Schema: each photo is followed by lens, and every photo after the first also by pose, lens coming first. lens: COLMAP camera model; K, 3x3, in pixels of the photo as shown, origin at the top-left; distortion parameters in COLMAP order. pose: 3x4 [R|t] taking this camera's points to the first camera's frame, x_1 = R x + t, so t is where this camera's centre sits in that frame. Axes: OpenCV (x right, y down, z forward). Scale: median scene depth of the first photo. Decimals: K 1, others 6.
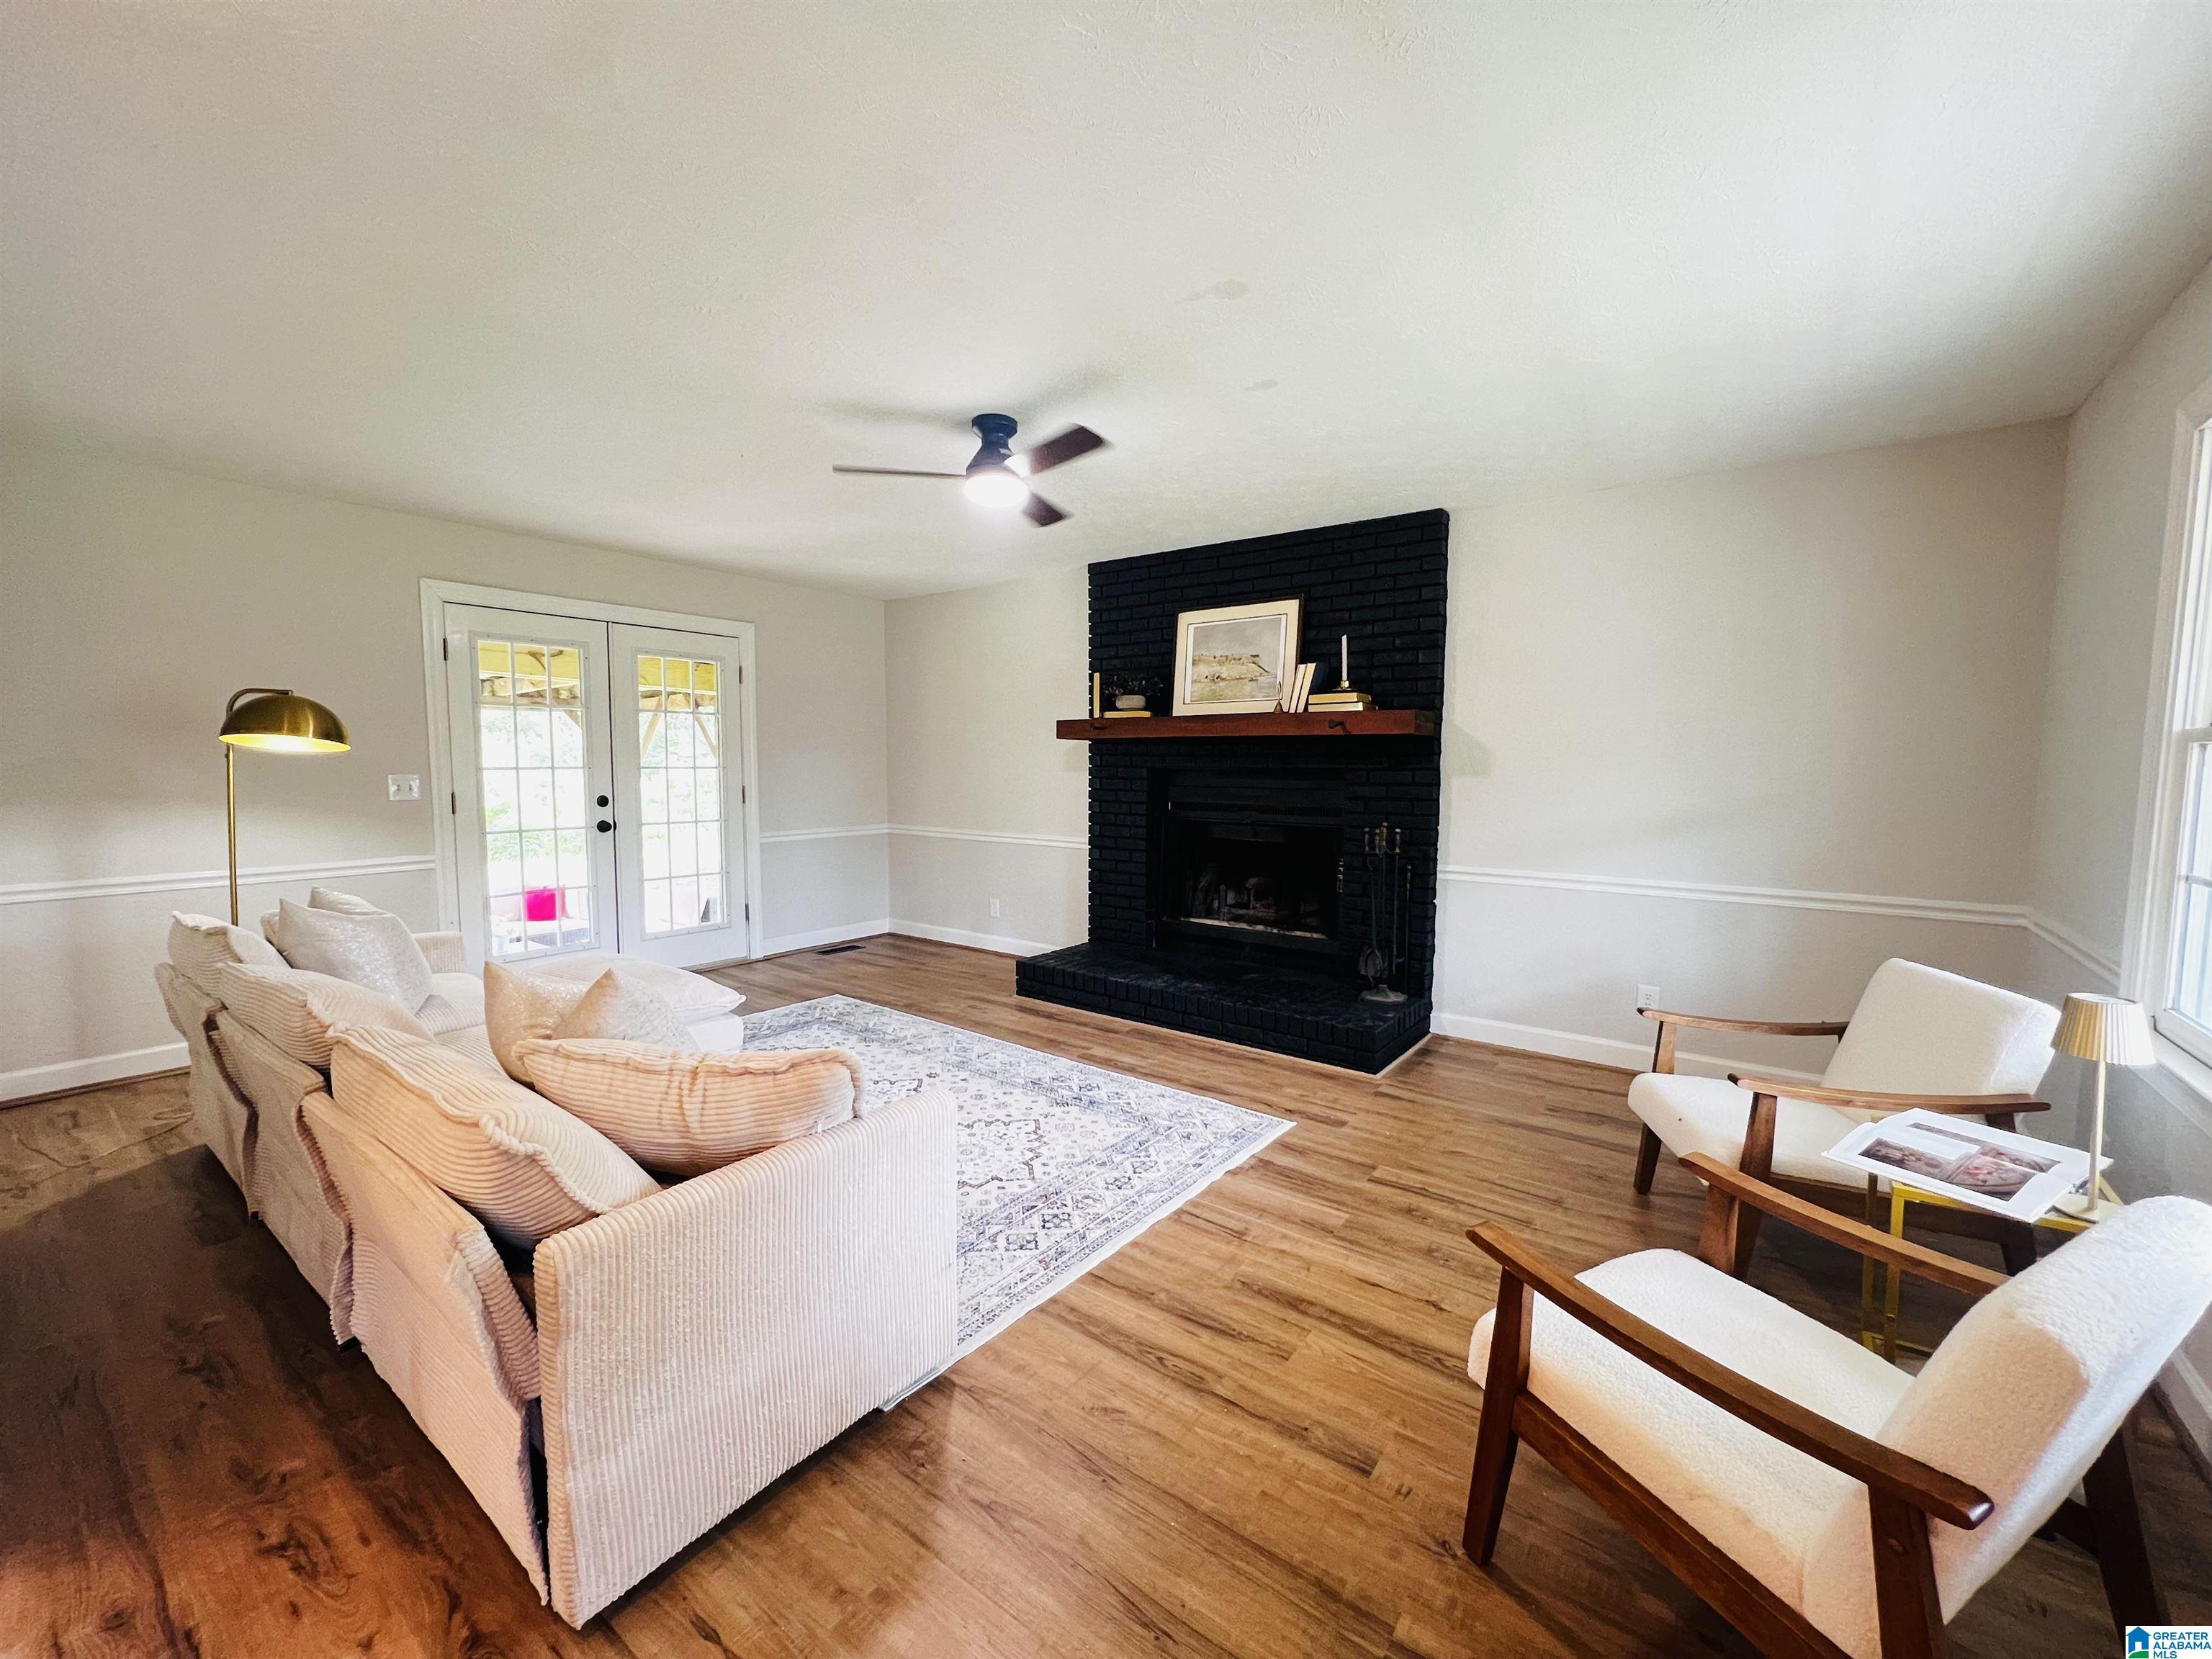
lens RADIAL K [[887.9, 0, 1105.1], [0, 887.9, 831.5], [0, 0, 1]] dist [-0.001721, 0.000790]
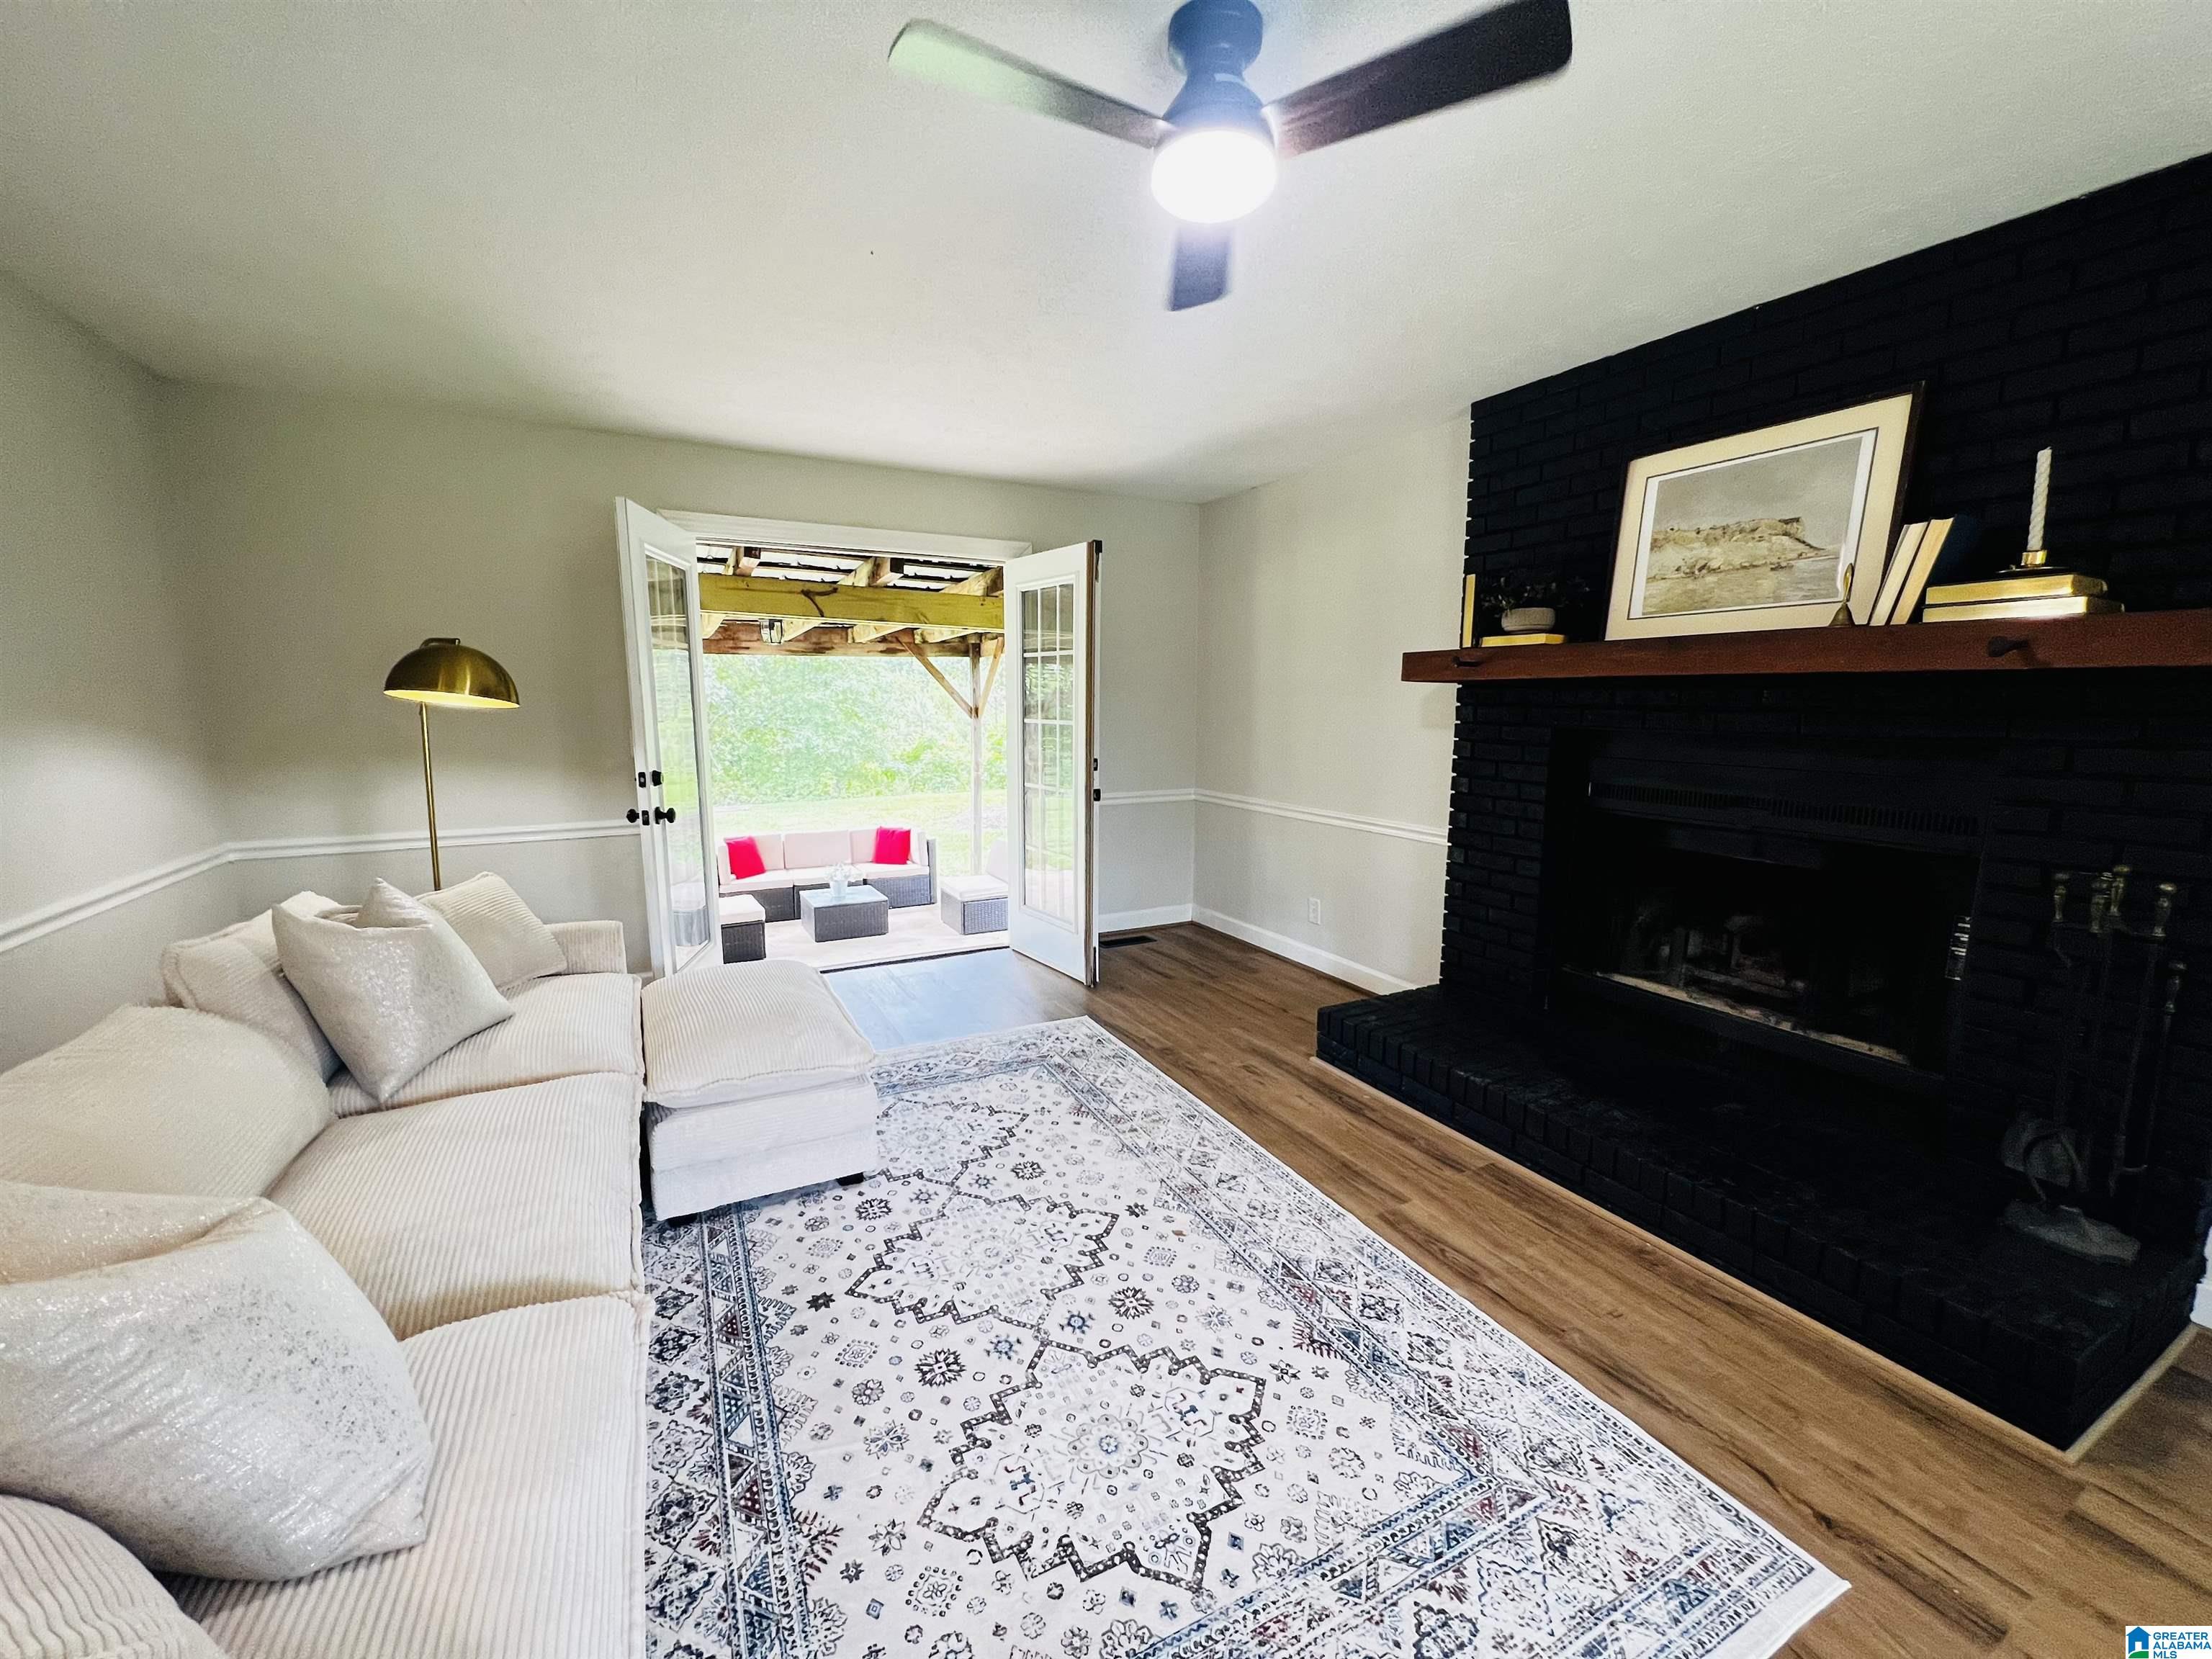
lens RADIAL K [[887.9, 0, 1105.1], [0, 887.9, 831.5], [0, 0, 1]] dist [-0.001721, 0.000790]
pose [[0.904843, 0.060781, -0.421385, 0.034527], [-0.031688, 0.996626, 0.075709, -0.041246], [0.424565, -0.055152, 0.903716, 0.346506]]
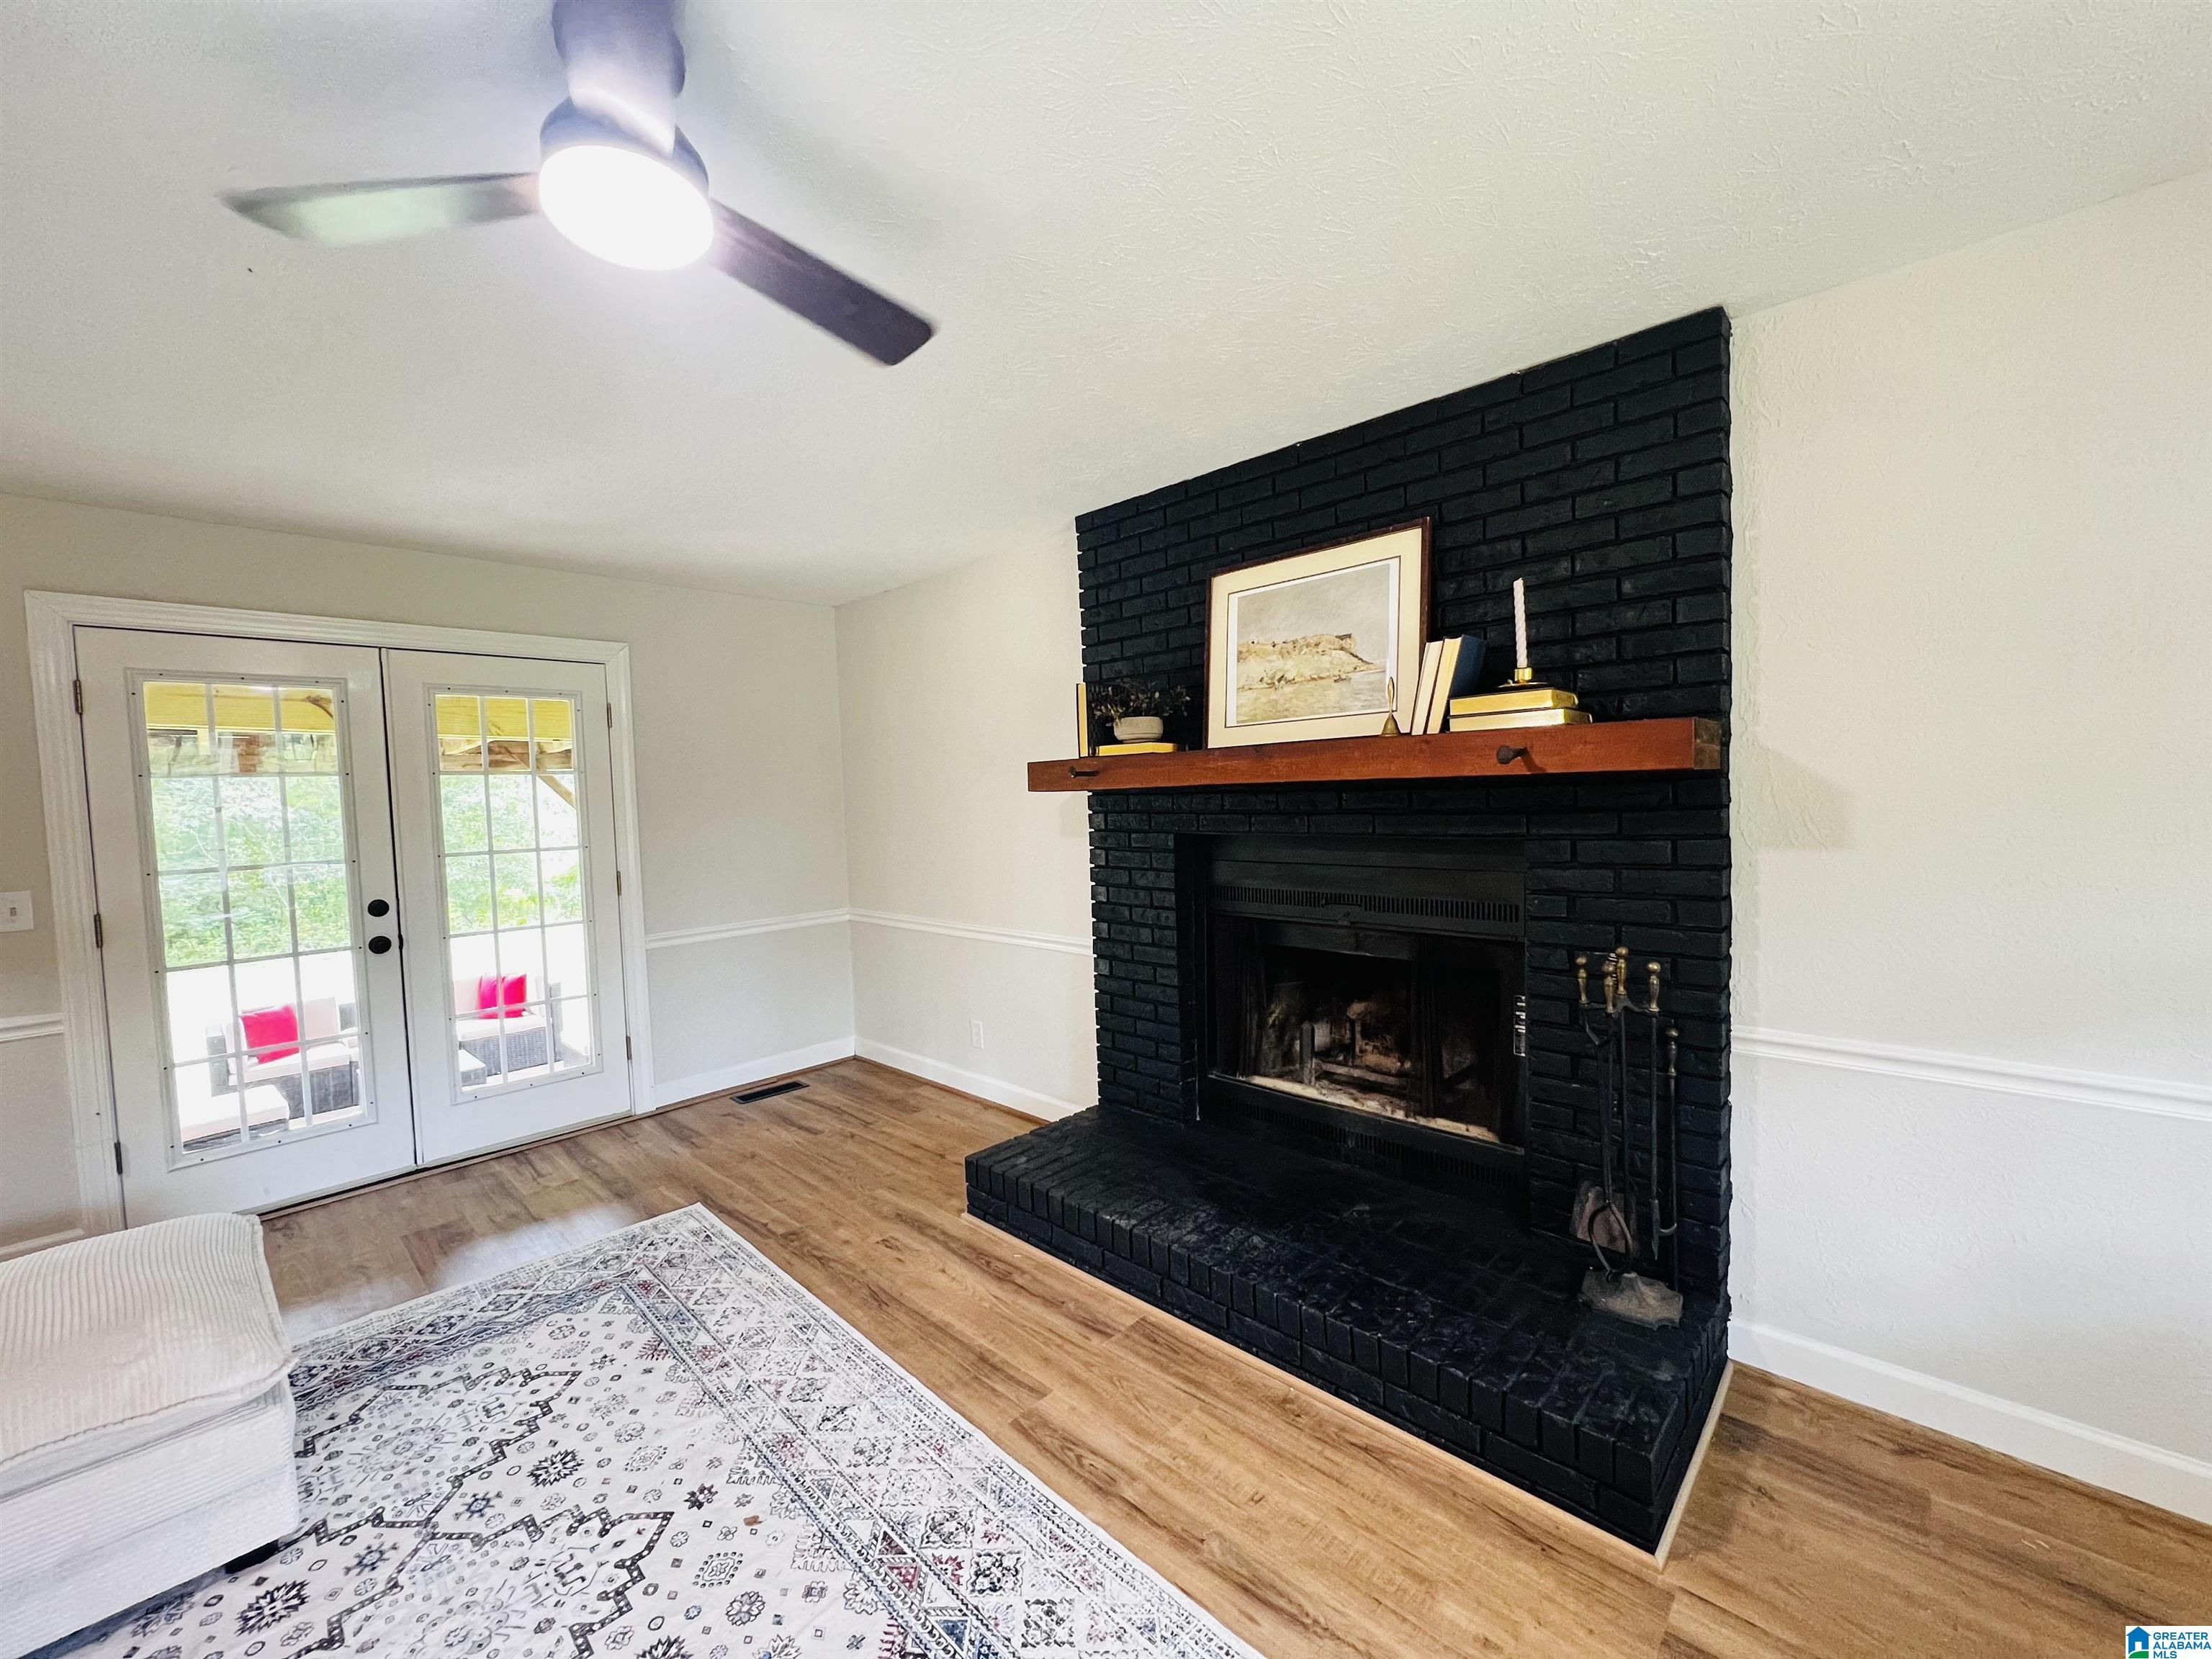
lens RADIAL K [[887.9, 0, 1105.1], [0, 887.9, 831.5], [0, 0, 1]] dist [-0.001721, 0.000790]
pose [[0.992059, -0.032591, -0.121474, 0.084617], [0.028830, 0.999053, -0.032590, -0.061480], [0.122421, 0.028829, 0.992059, 0.434586]]
